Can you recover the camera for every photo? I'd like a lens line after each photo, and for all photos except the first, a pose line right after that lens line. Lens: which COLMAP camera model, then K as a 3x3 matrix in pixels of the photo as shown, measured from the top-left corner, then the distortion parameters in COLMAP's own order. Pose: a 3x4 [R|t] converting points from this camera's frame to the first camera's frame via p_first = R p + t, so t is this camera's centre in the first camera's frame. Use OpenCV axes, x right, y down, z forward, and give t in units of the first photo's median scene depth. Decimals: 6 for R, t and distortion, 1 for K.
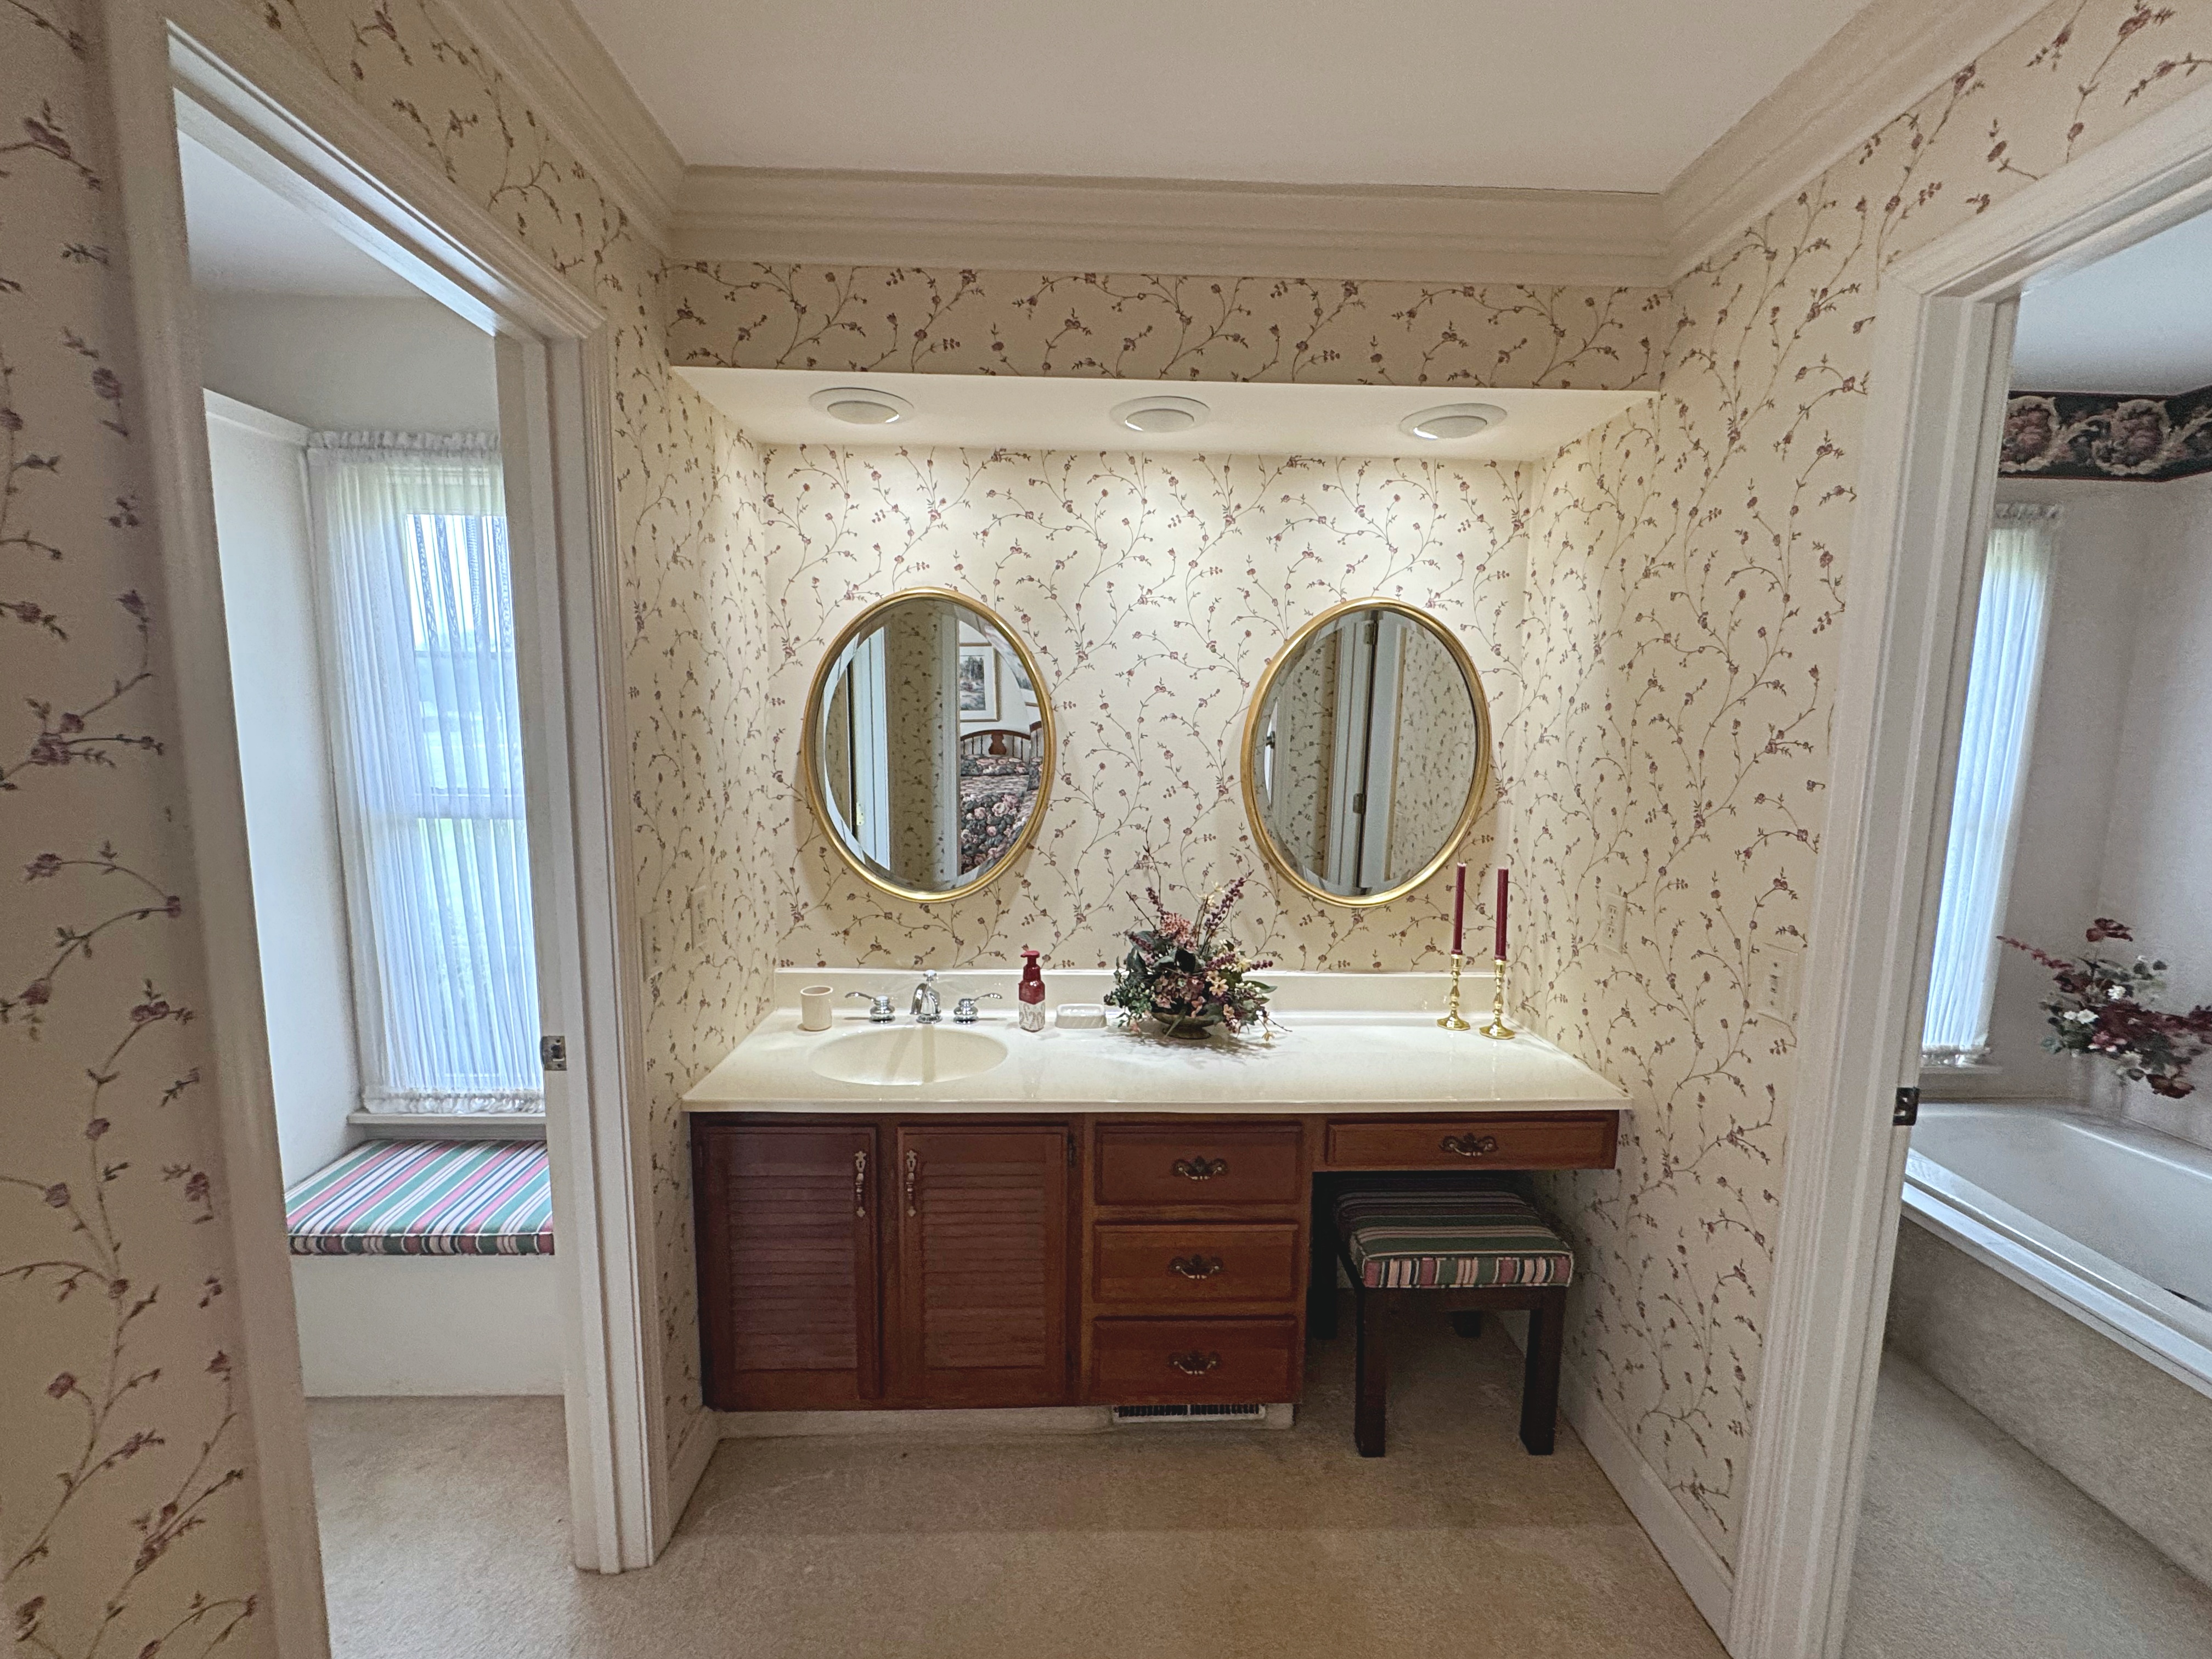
lens RADIAL K [[904.2, 0, 1110.4], [0, 904.2, 825.2], [0, 0, 1]] dist [0.002010, 0.000173]
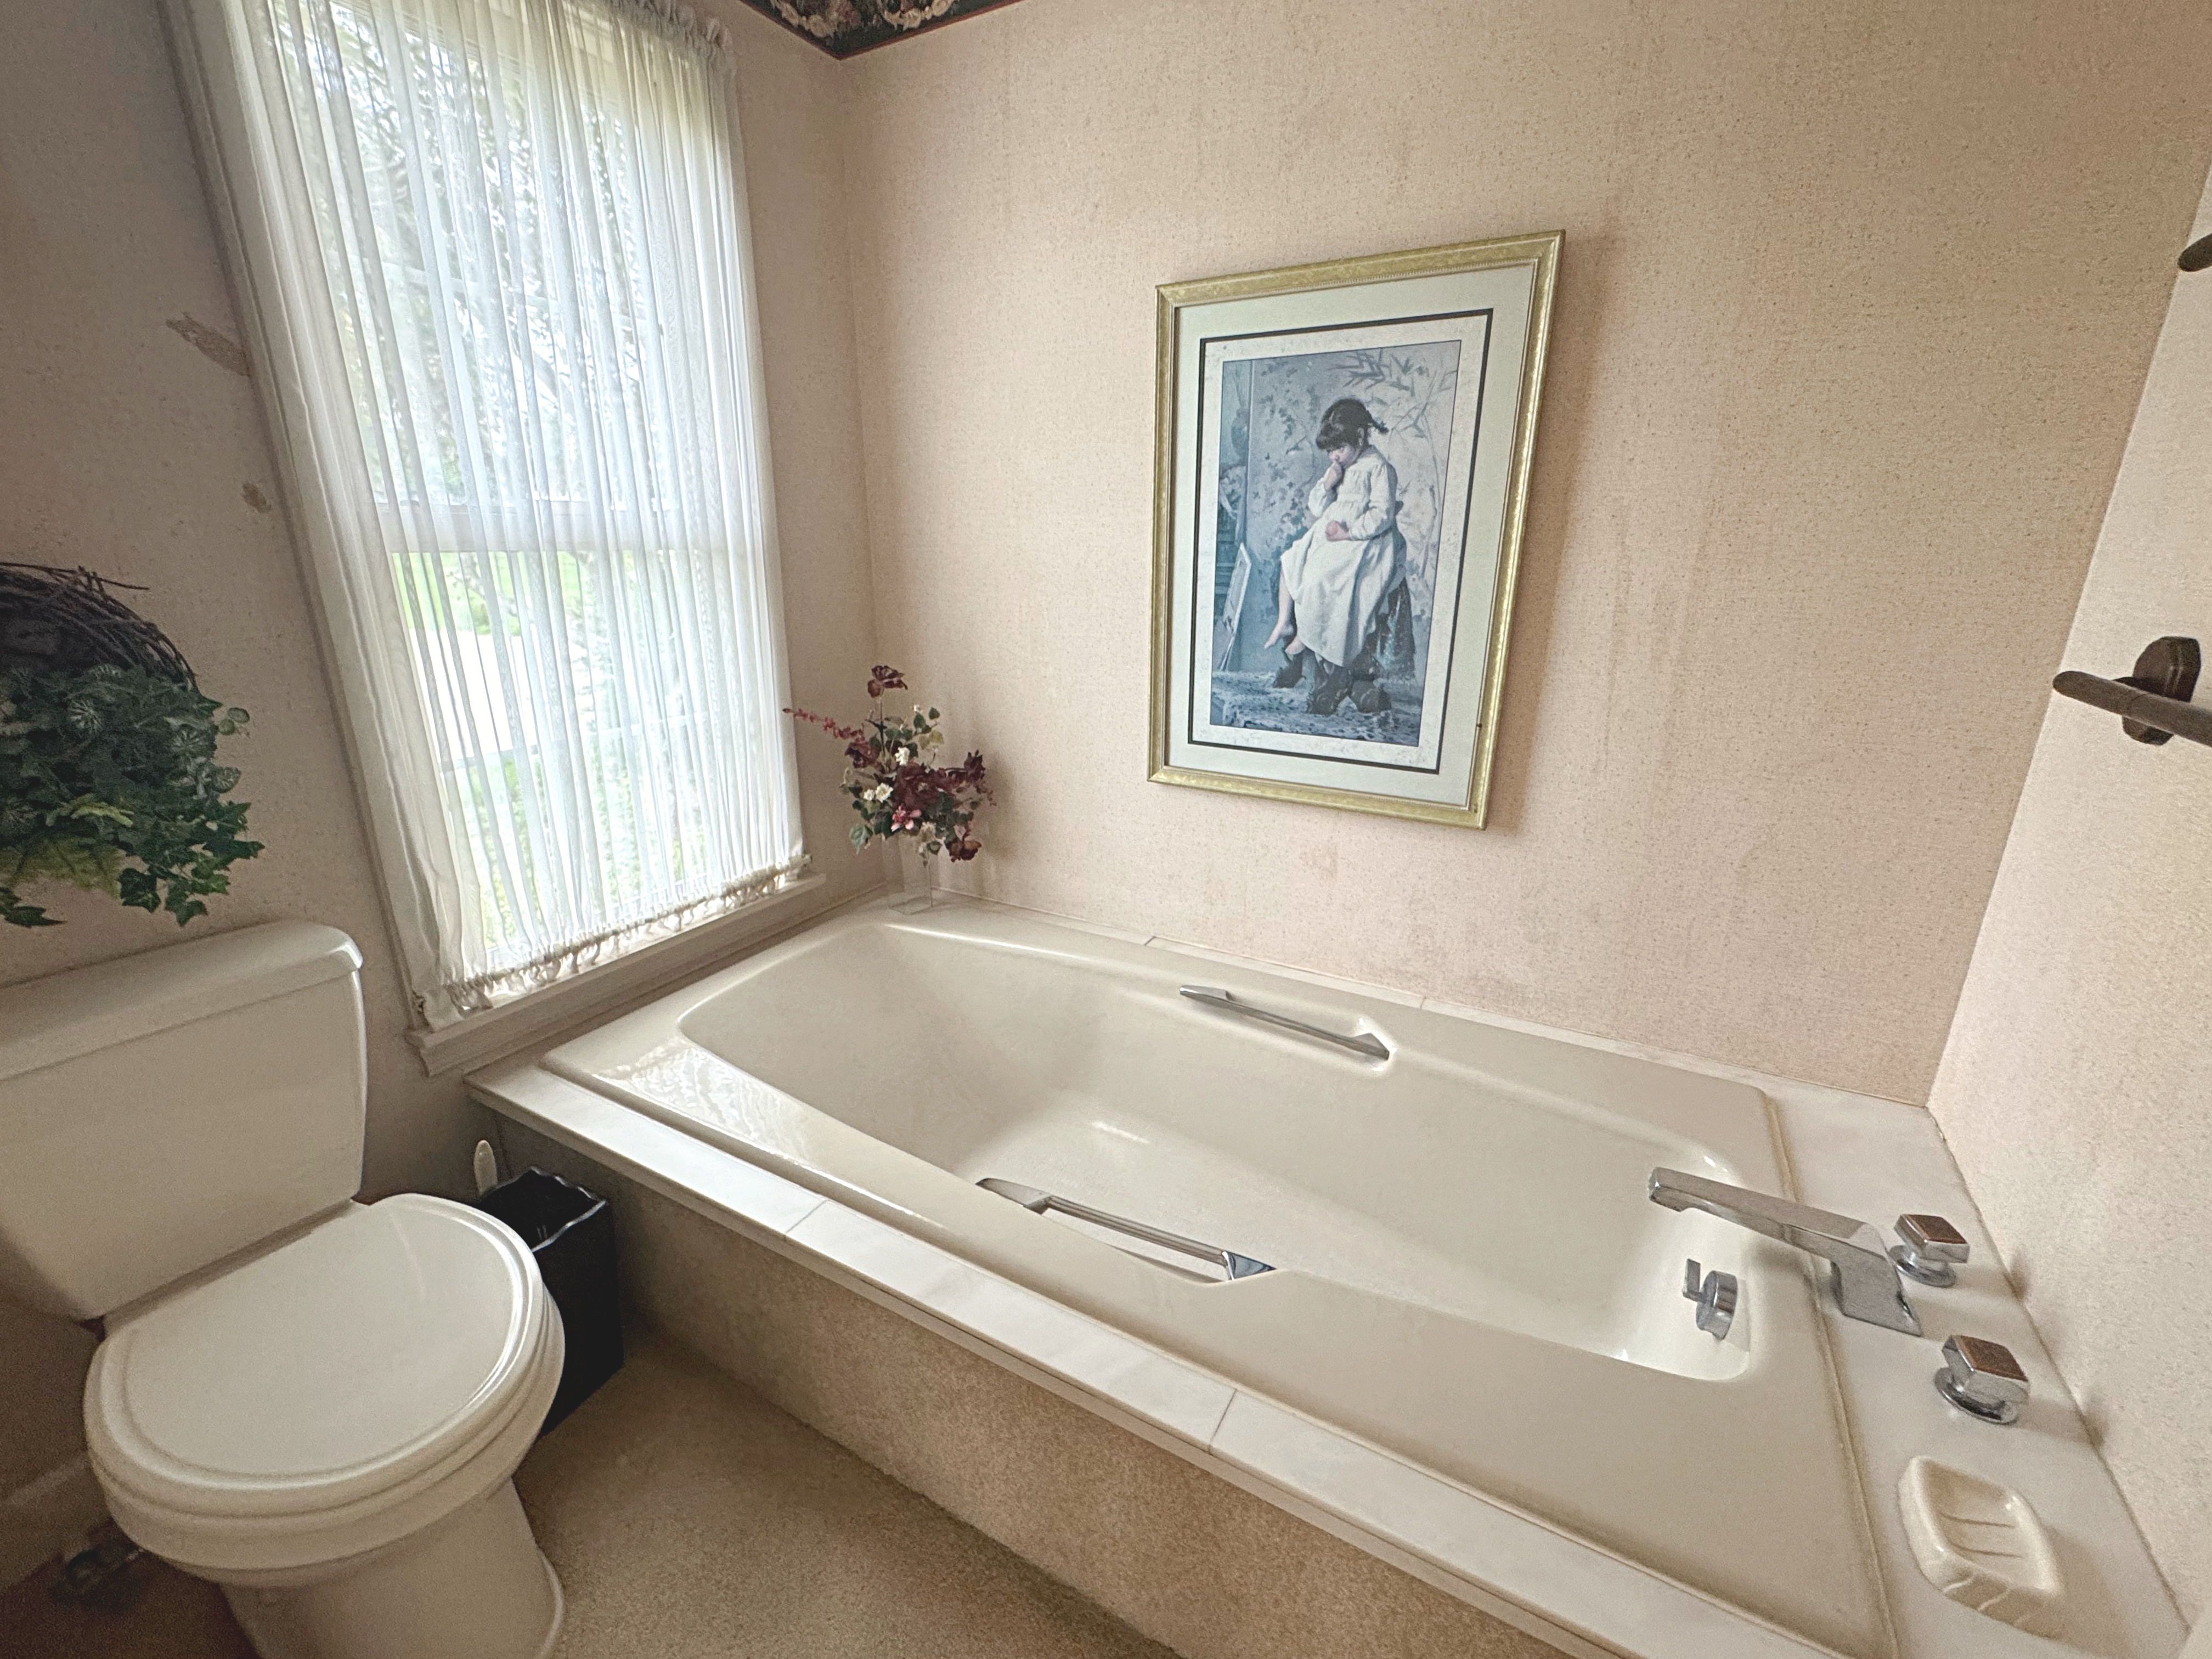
lens RADIAL K [[904.2, 0, 1101.9], [0, 904.2, 816.0], [0, 0, 1]] dist [0.002010, 0.000173]
pose [[0.519681, -0.257000, 0.814790, 0.530872], [0.107323, 0.965767, 0.236170, 0.065344], [-0.847593, -0.035288, 0.529473, 0.421879]]
